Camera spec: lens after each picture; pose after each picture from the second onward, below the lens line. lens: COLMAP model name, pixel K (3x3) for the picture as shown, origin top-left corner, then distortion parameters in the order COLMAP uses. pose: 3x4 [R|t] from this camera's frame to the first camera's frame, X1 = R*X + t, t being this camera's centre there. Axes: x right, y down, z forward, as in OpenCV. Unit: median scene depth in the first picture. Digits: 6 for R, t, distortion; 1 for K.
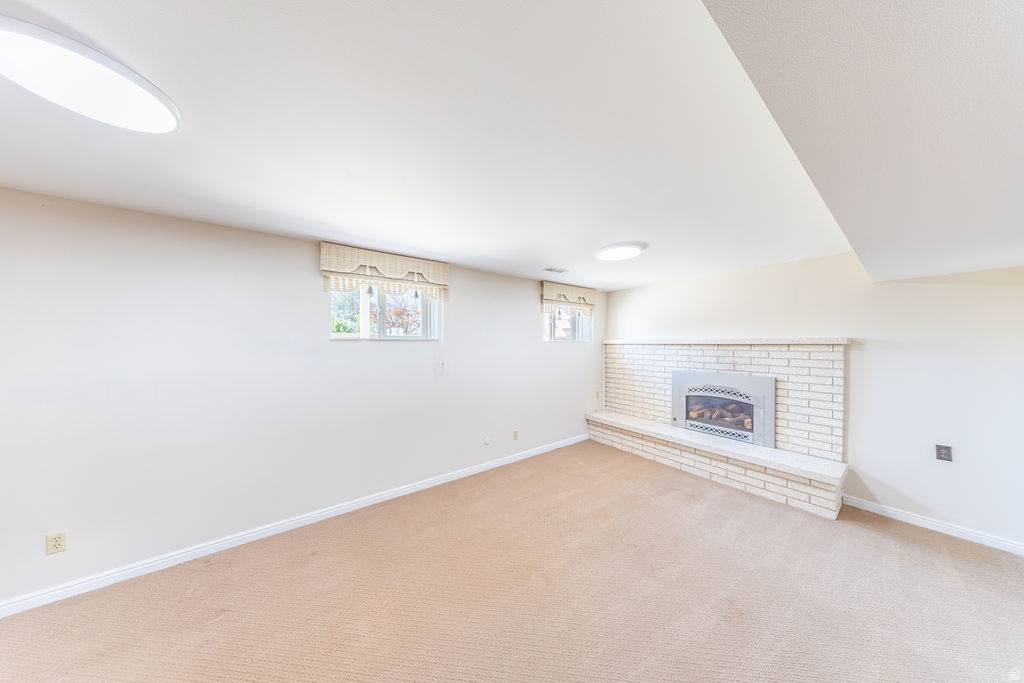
lens RADIAL K [[297.4, 0, 511.8], [0, 297.4, 341.4], [0, 0, 1]] dist [0.001885, -0.000764]
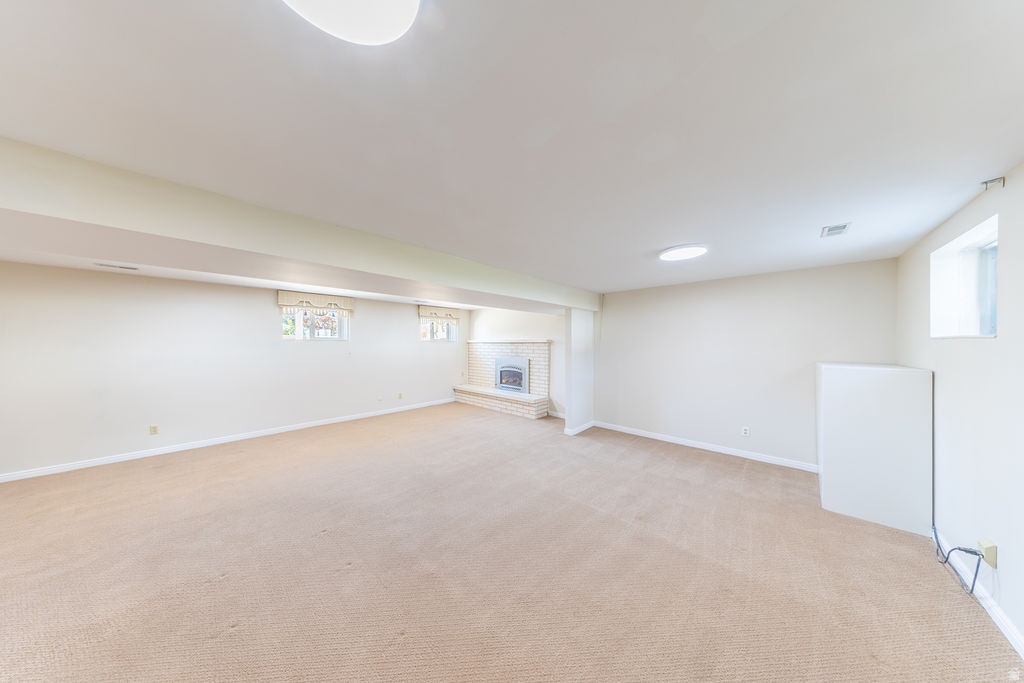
lens RADIAL K [[297.4, 0, 518.9], [0, 297.4, 344.3], [0, 0, 1]] dist [0.001885, -0.000764]
pose [[0.979749, -0.001810, 0.200222, 0.388208], [-0.000815, 0.999915, 0.013024, -0.003898], [-0.200228, -0.012923, 0.979664, -0.926665]]
